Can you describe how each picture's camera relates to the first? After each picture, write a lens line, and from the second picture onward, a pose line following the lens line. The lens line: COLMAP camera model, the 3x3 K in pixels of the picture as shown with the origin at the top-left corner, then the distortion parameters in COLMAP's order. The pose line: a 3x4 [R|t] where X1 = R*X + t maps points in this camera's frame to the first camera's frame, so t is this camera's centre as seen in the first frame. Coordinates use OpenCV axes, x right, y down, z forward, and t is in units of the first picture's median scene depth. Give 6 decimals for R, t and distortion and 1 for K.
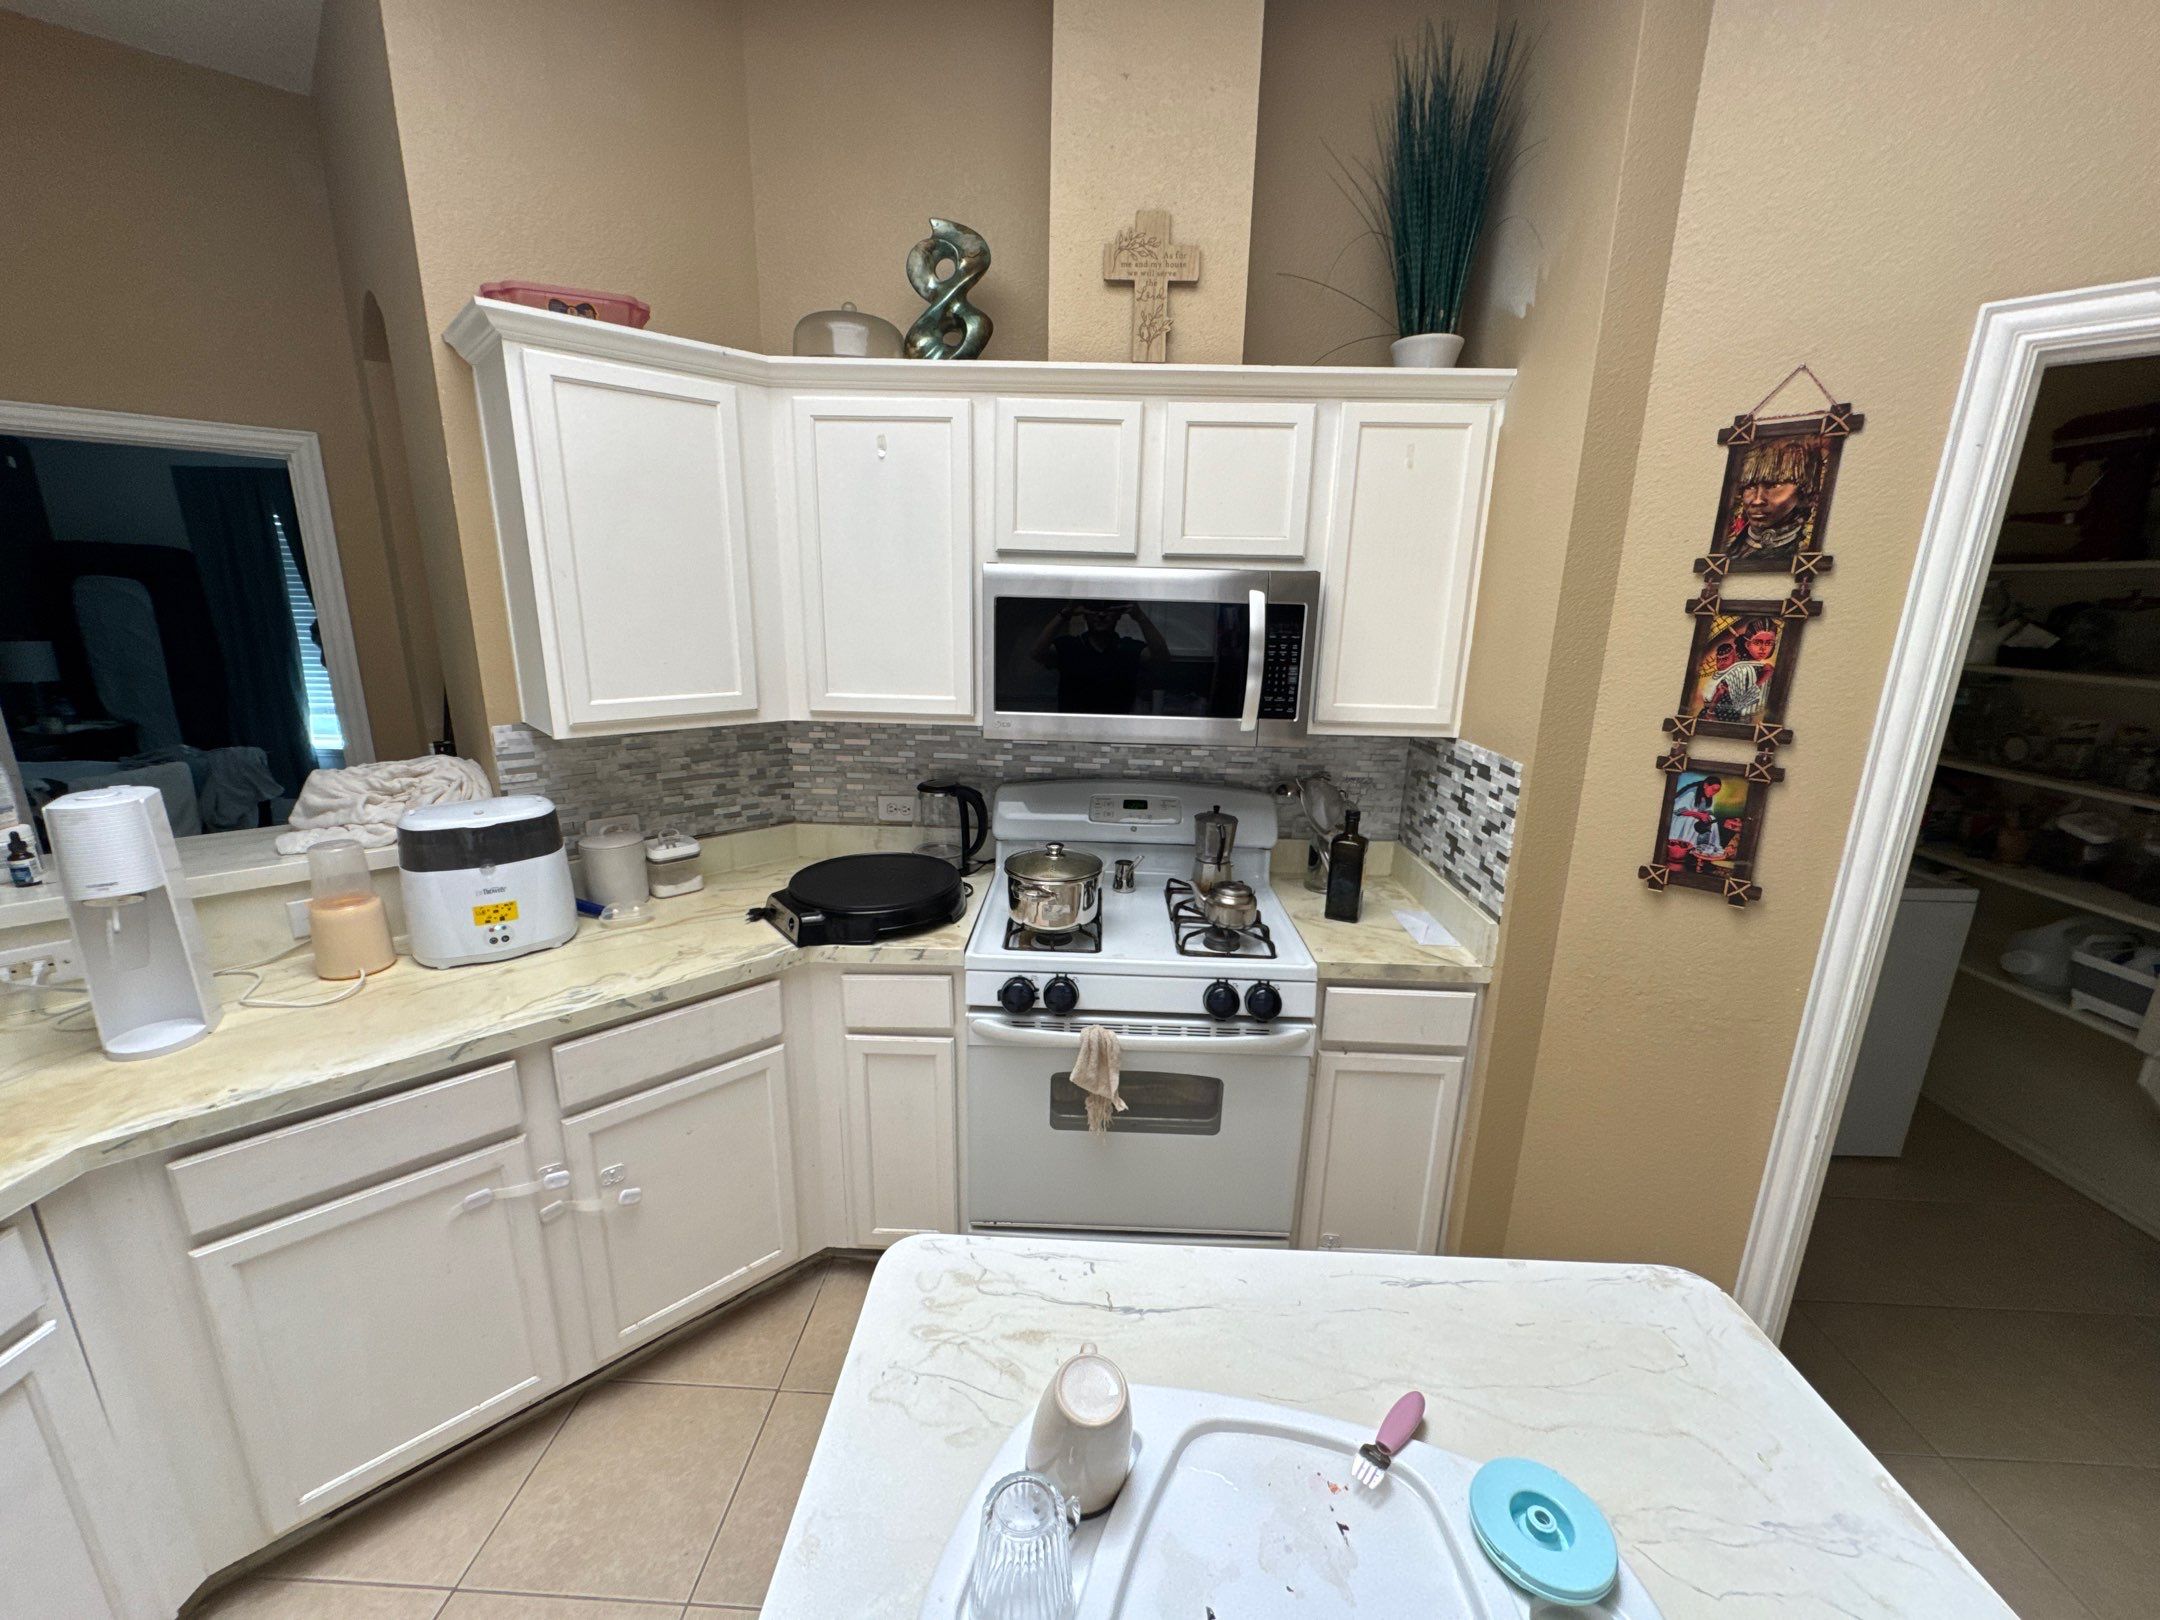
lens RADIAL K [[828.1, 0, 1134.4], [0, 828.1, 800.3], [0, 0, 1]] dist [-0.000725, 0.000112]
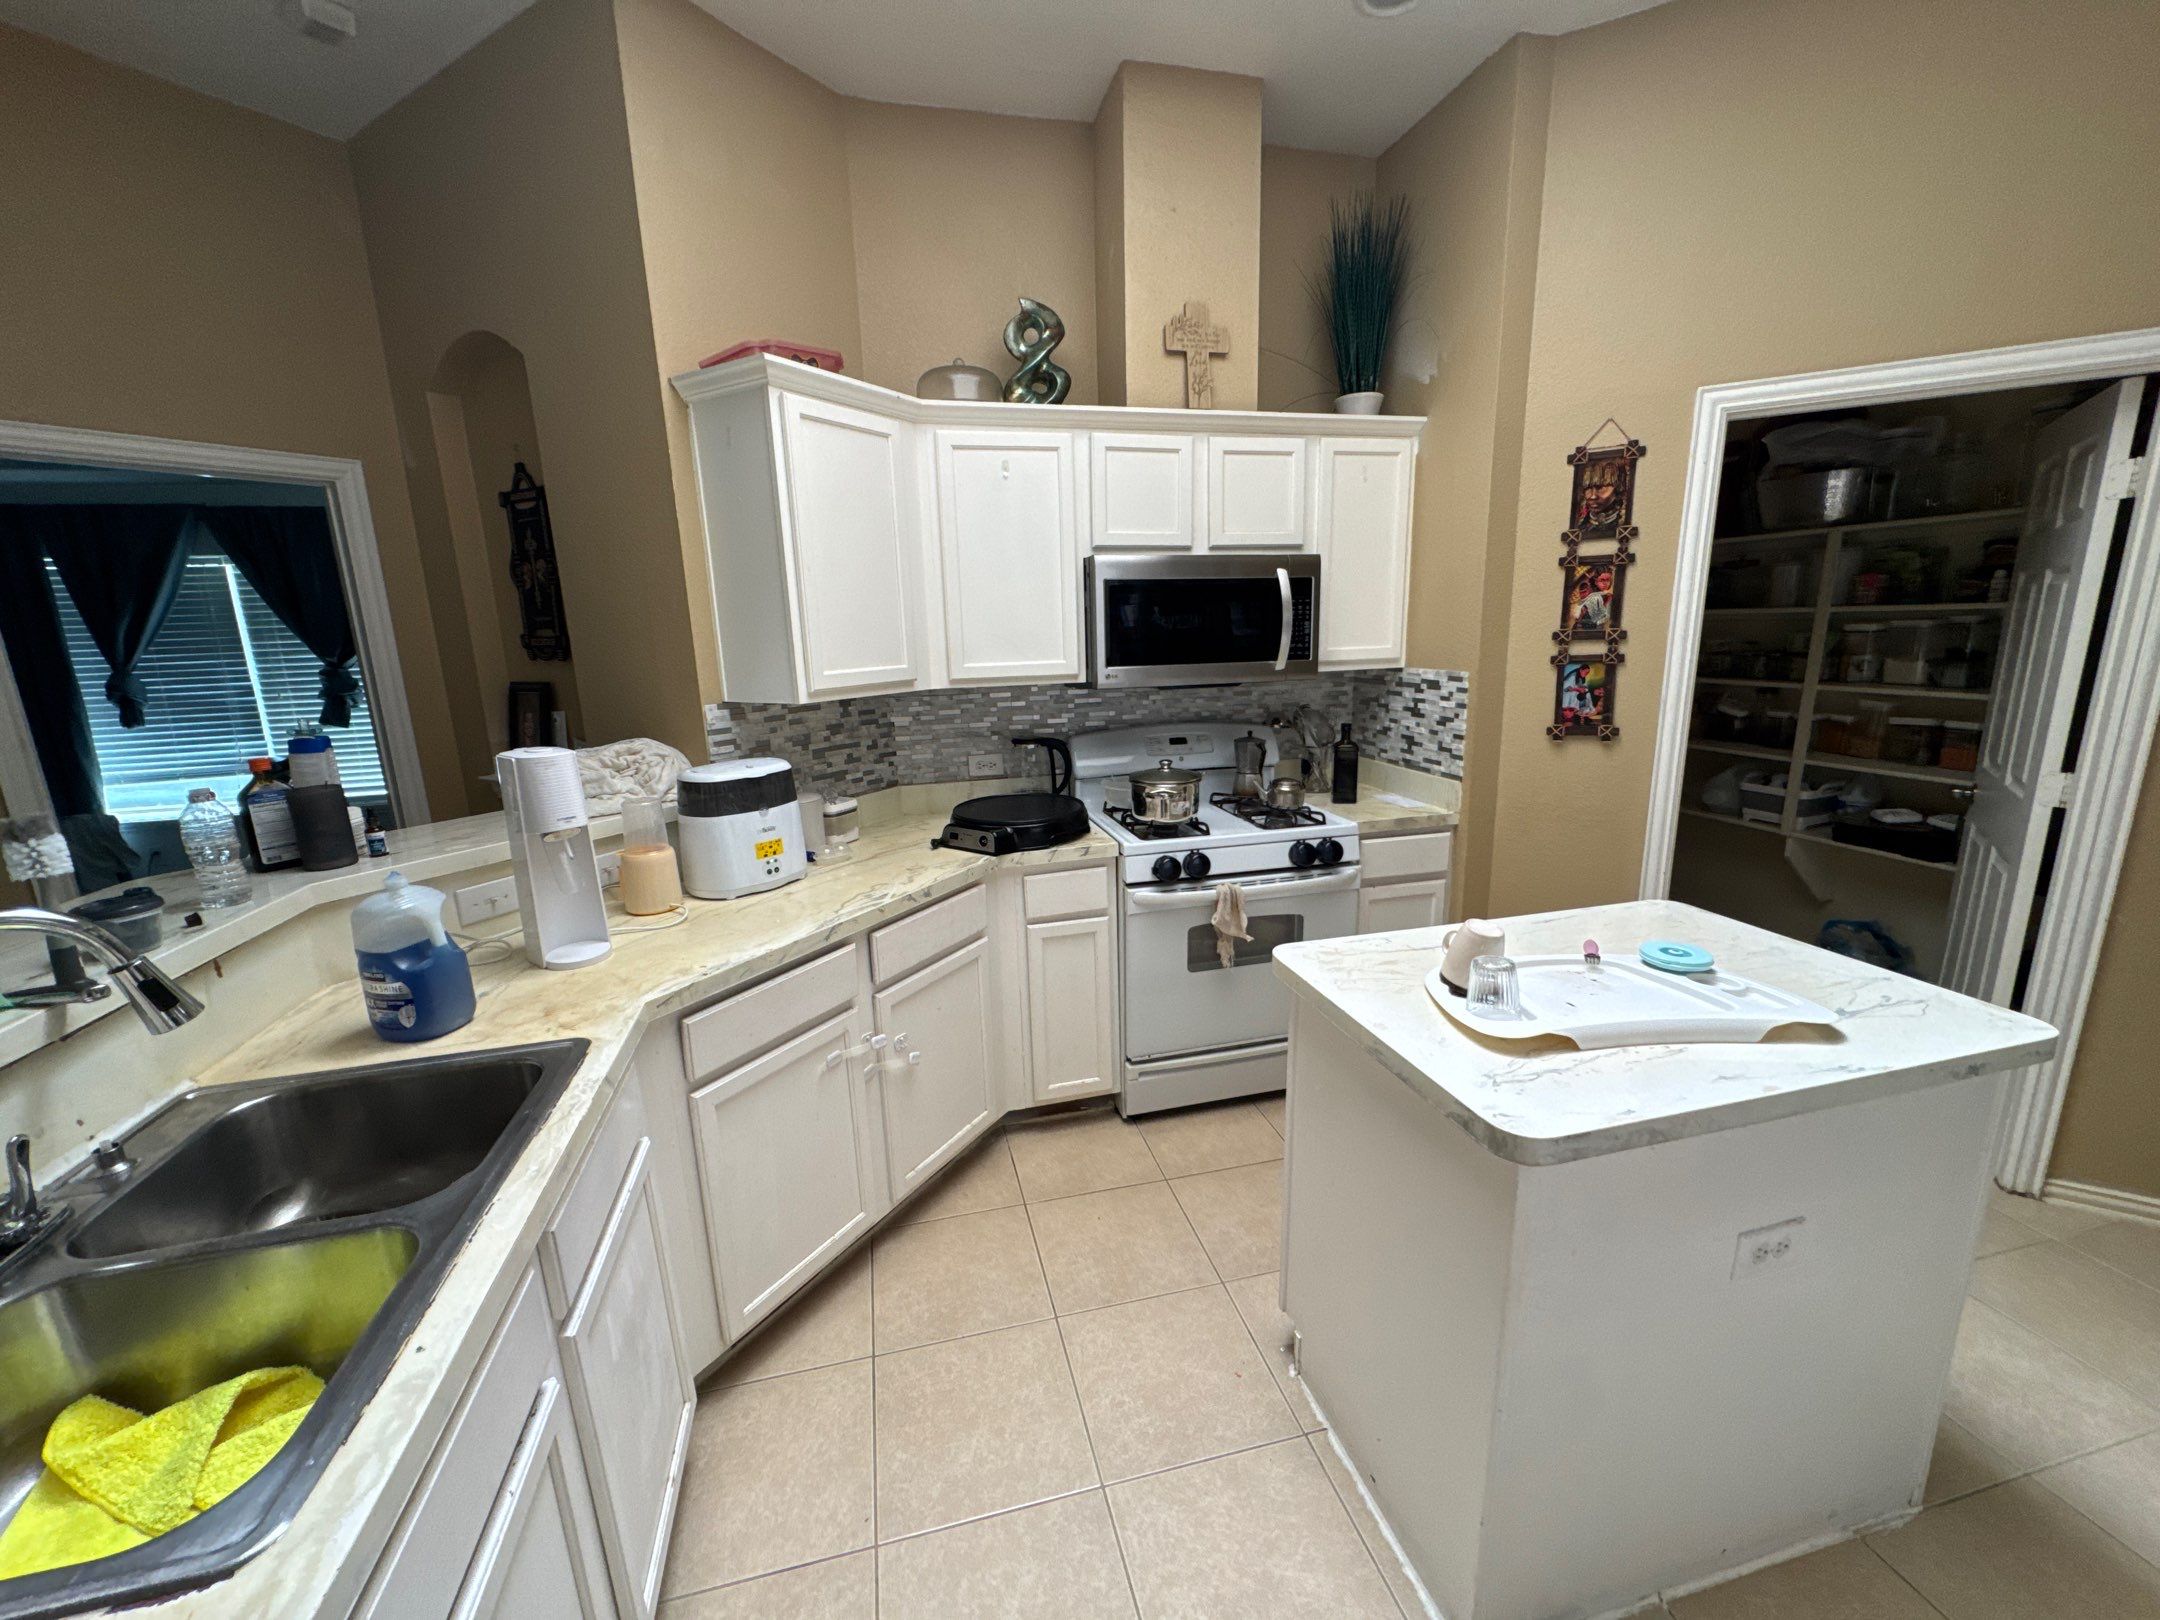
lens RADIAL K [[856.8, 0, 1076.7], [0, 856.8, 812.3], [0, 0, 1]] dist [-0.000453, -0.000461]
pose [[0.960348, -0.106658, 0.257596, -0.612713], [0.115638, 0.993092, -0.019922, 0.149678], [-0.253691, 0.048920, 0.966047, -0.305862]]
